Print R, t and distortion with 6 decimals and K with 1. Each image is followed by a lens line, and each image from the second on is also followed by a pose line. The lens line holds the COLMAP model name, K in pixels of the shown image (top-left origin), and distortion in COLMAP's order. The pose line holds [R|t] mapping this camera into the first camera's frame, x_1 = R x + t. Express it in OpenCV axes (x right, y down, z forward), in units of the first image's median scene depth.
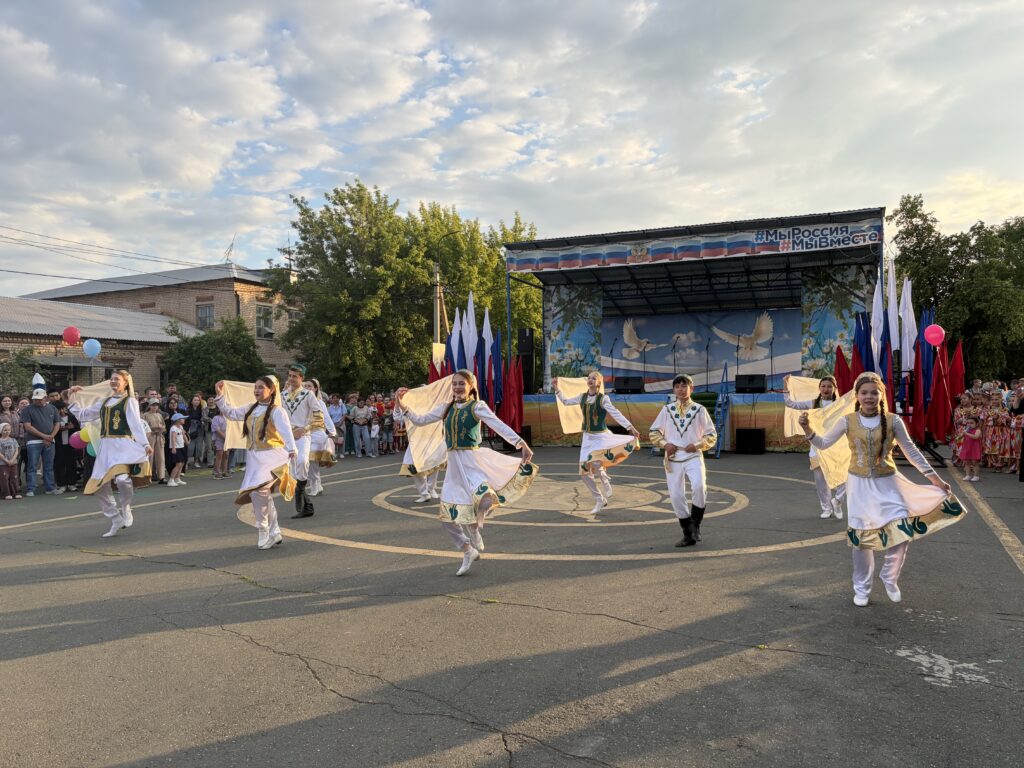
lens RADIAL K [[779.7, 0, 511.2], [0, 779.7, 405.6], [0, 0, 1]] dist [0.106400, -0.233668]
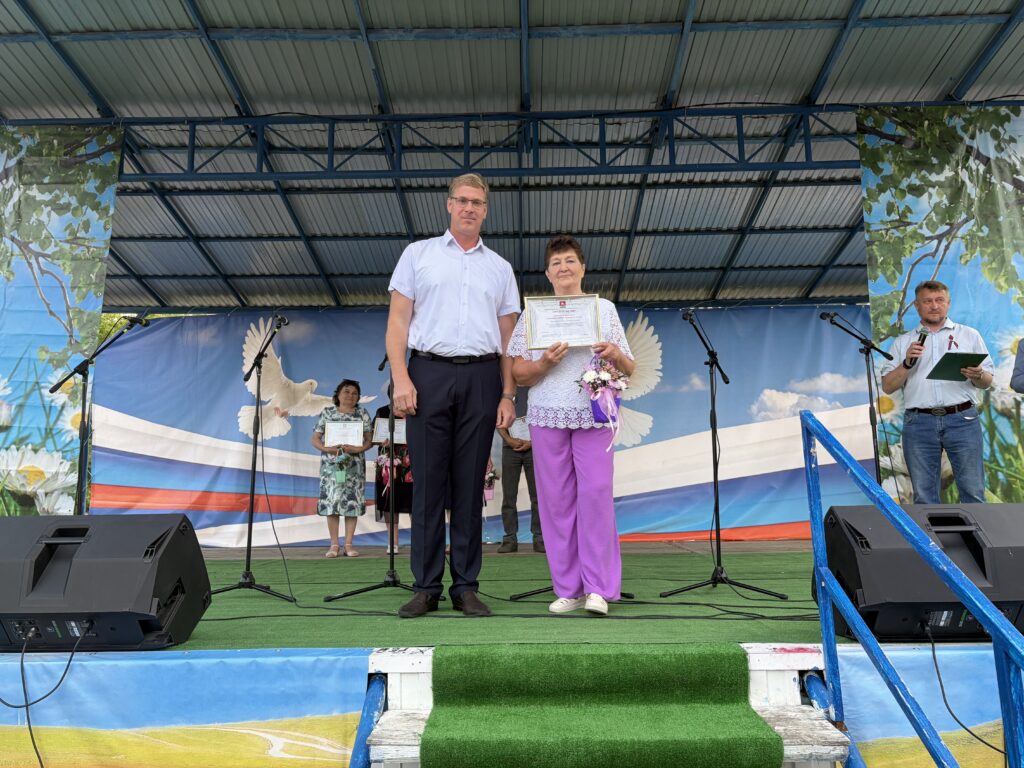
lens RADIAL K [[766.0, 0, 514.0], [0, 766.0, 387.4], [0, 0, 1]] dist [0.035590, -0.032993]
pose [[0.929417, 0.049955, 0.365634, 0.164288], [0.008840, 0.987497, -0.157387, -0.035846], [-0.368925, 0.149510, 0.917355, 0.820826]]
